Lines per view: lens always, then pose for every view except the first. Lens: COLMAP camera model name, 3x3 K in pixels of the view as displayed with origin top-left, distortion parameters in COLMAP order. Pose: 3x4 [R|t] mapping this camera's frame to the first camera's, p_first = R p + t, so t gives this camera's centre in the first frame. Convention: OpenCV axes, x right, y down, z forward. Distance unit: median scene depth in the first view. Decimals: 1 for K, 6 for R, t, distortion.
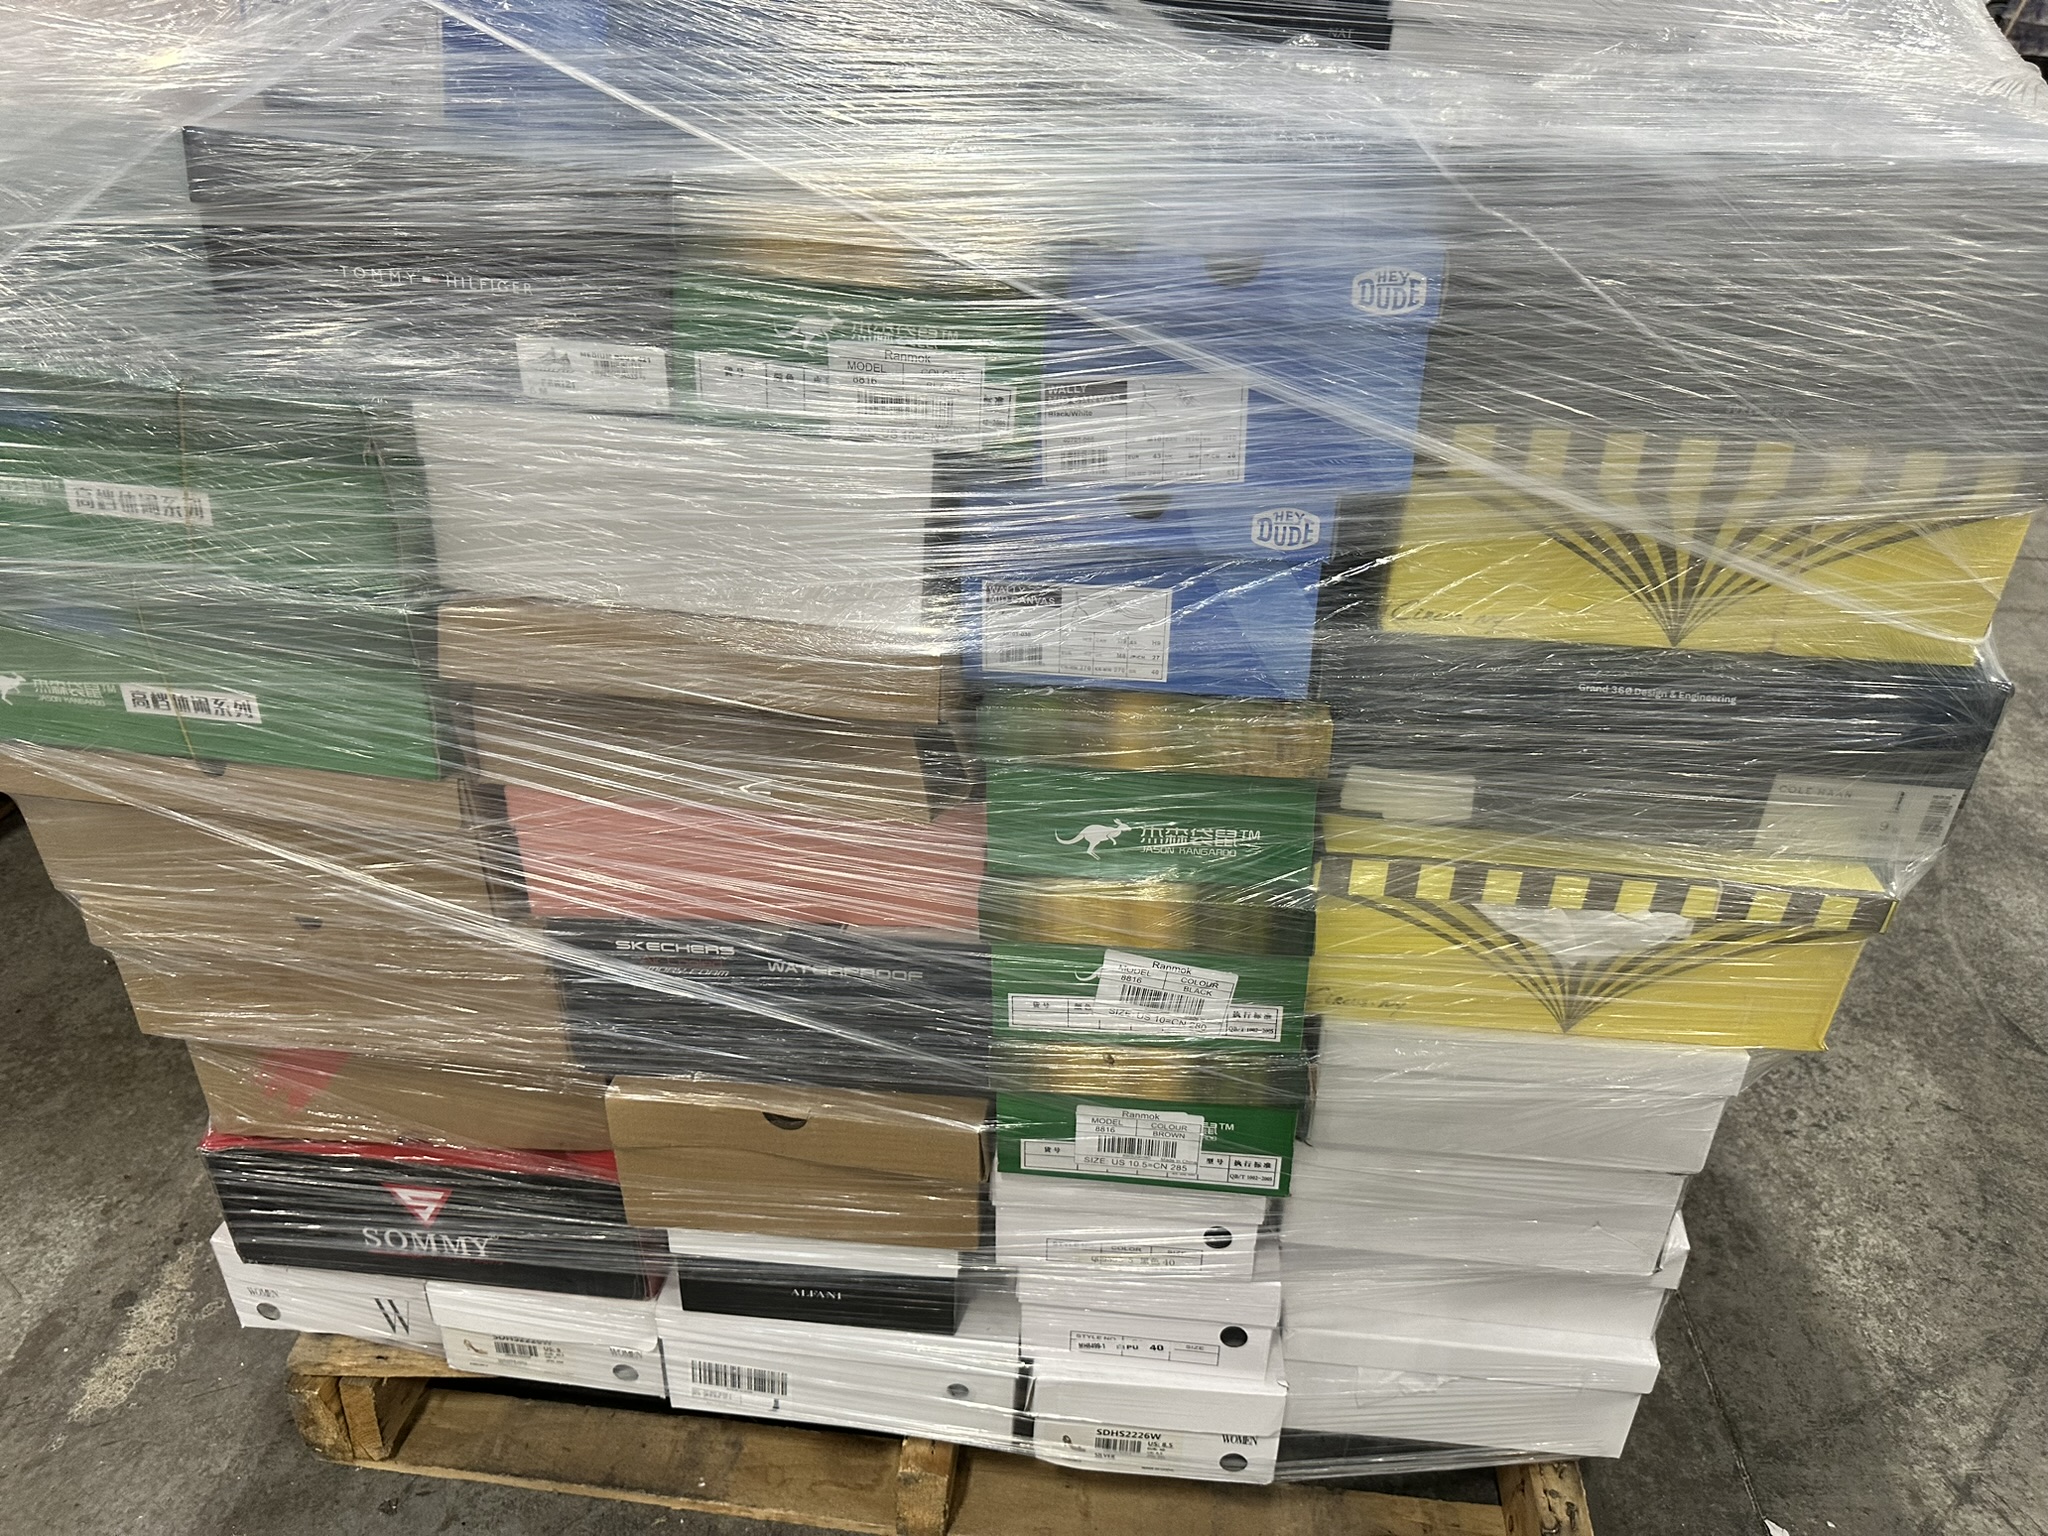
lens RADIAL K [[1453.7, 0, 1046.5], [0, 1453.7, 766.8], [0, 0, 1]] dist [0.001800, -0.006421]
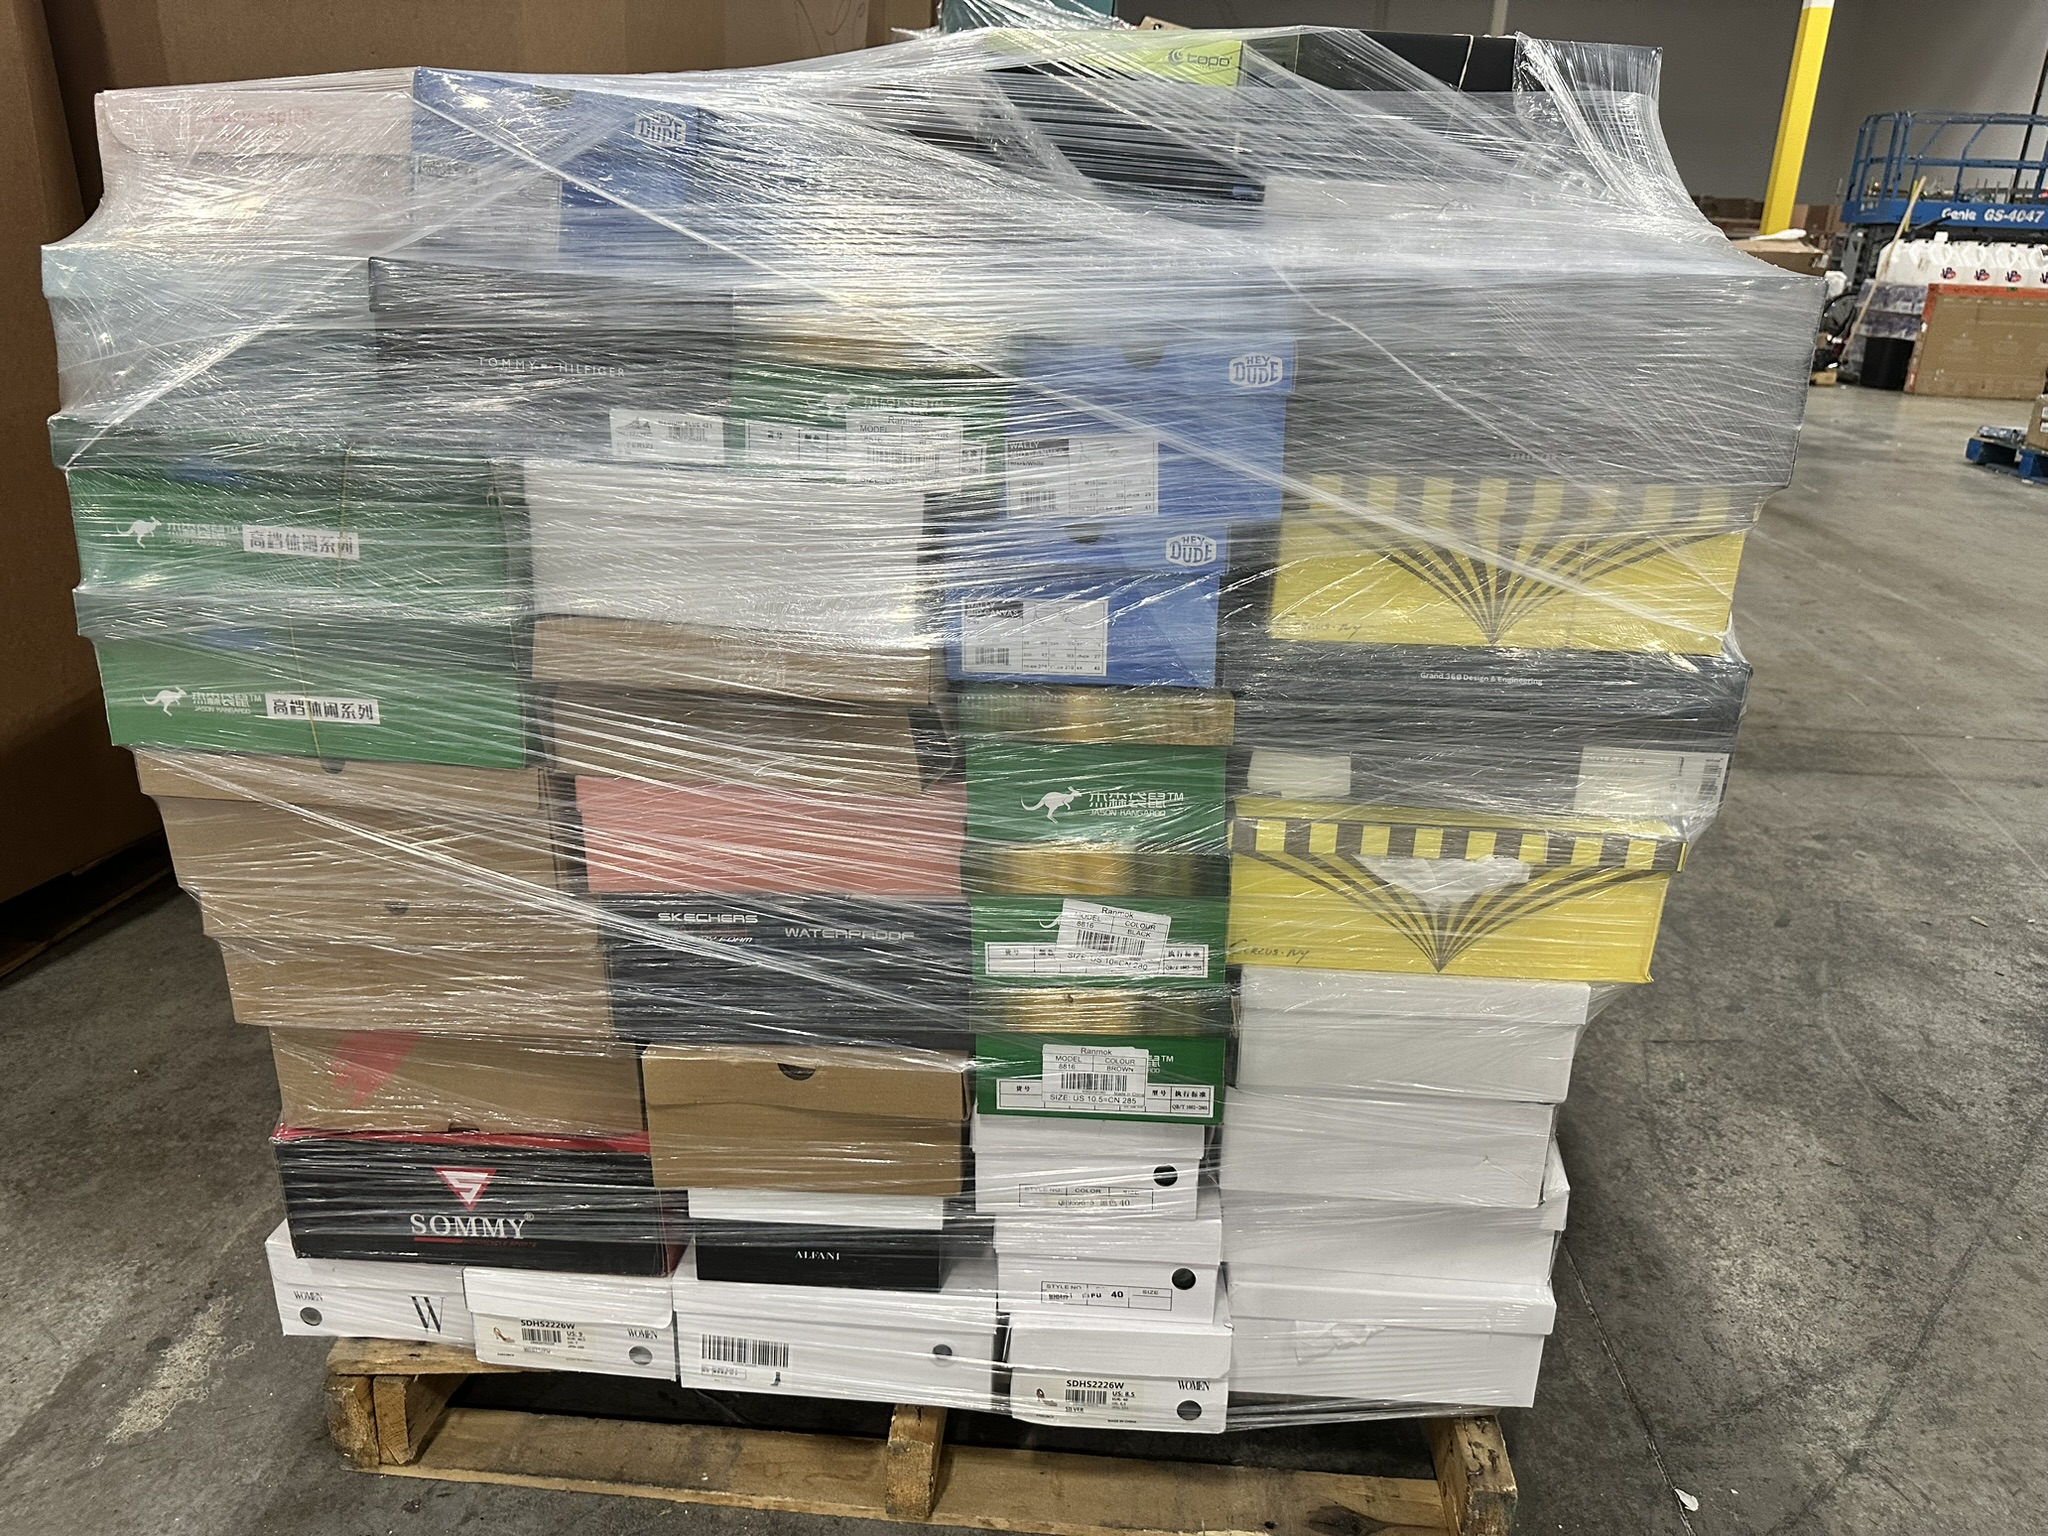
lens RADIAL K [[1422.5, 0, 1064.8], [0, 1422.5, 764.0], [0, 0, 1]] dist [0.027615, -0.031832]
pose [[0.999074, -0.015385, 0.040178, -0.004580], [0.021970, 0.985371, -0.169002, 0.197361], [-0.036990, 0.169728, 0.984796, -0.192860]]
